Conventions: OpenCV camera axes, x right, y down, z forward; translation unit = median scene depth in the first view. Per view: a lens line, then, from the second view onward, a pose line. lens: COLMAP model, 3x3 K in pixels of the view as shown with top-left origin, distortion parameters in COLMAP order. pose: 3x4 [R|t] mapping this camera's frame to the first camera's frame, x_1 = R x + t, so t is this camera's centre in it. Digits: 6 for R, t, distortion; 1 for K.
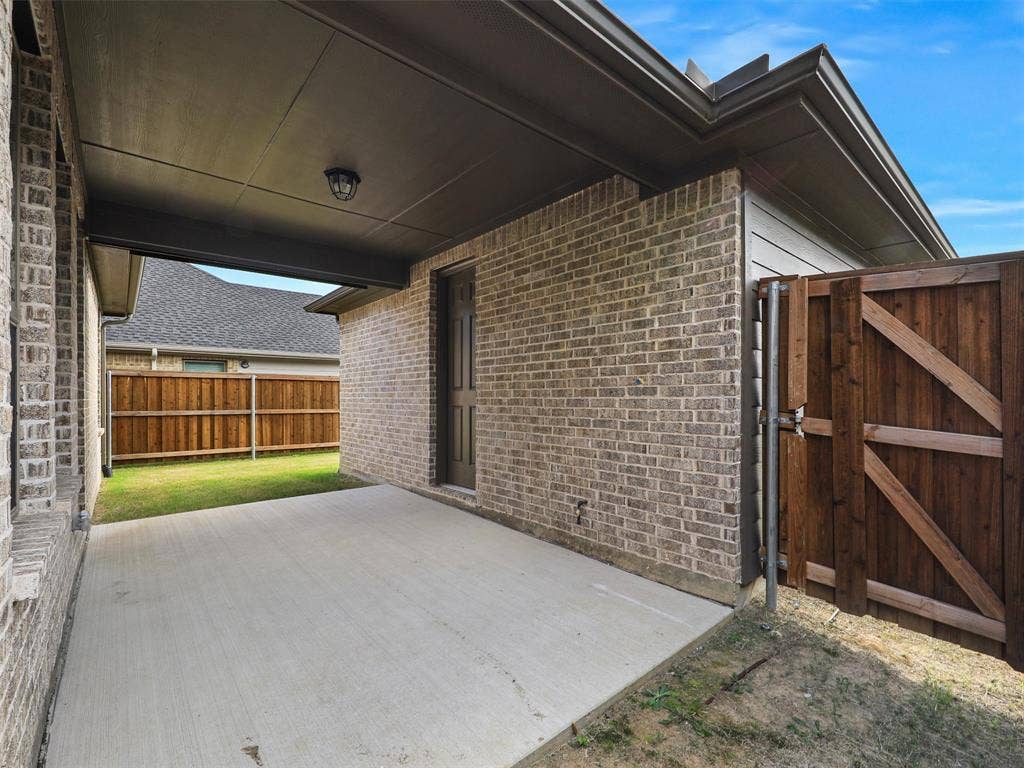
lens RADIAL K [[455.4, 0, 511.3], [0, 455.4, 388.4], [0, 0, 1]] dist [0.002815, -0.000122]
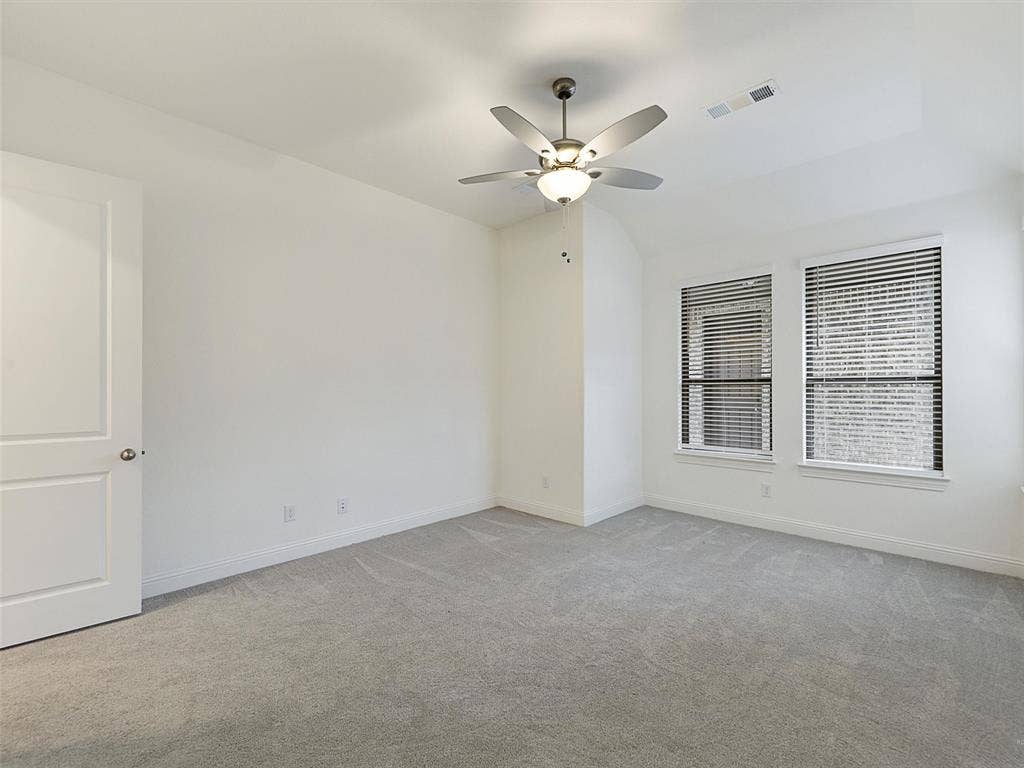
lens RADIAL K [[455.4, 0, 511.3], [0, 455.4, 388.4], [0, 0, 1]] dist [0.002815, -0.000122]
pose [[0.995690, -0.000391, 0.092748, -1.412423], [0.000370, 1.000000, 0.000243, -0.045839], [-0.092748, -0.000207, 0.995690, -0.591259]]
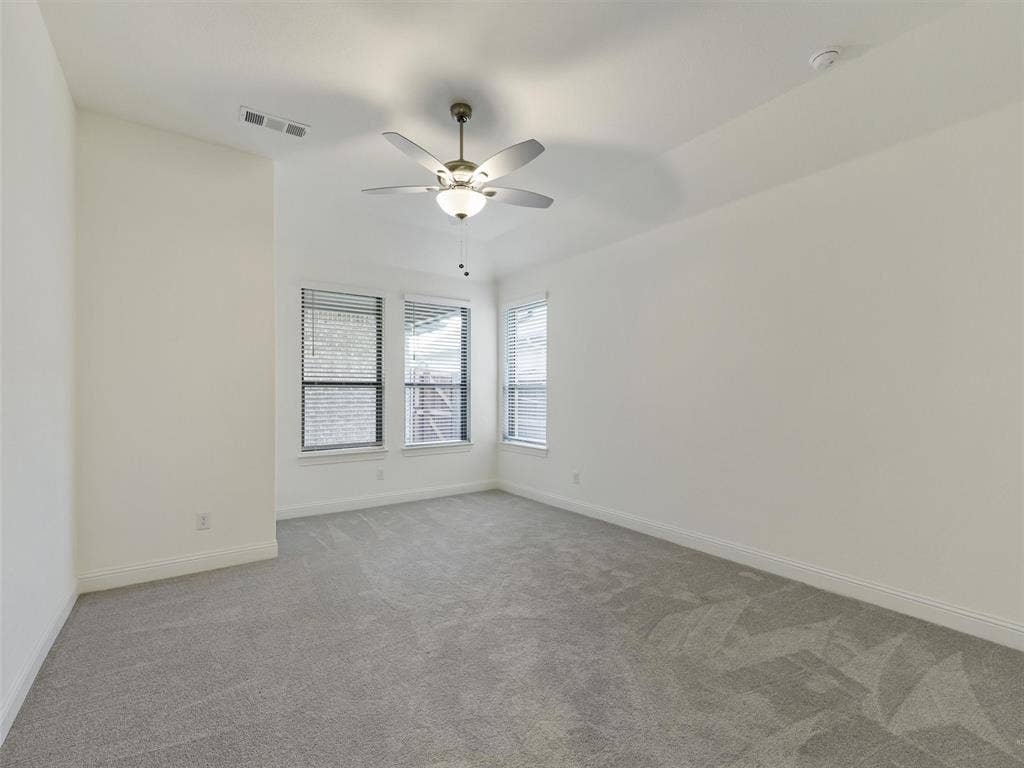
lens RADIAL K [[455.4, 0, 511.3], [0, 455.4, 388.4], [0, 0, 1]] dist [0.002815, -0.000122]
pose [[0.086732, 0.012030, 0.996159, -2.060552], [-0.002760, 0.999926, -0.011836, -0.037340], [-0.996228, -0.001723, 0.086759, -0.006847]]
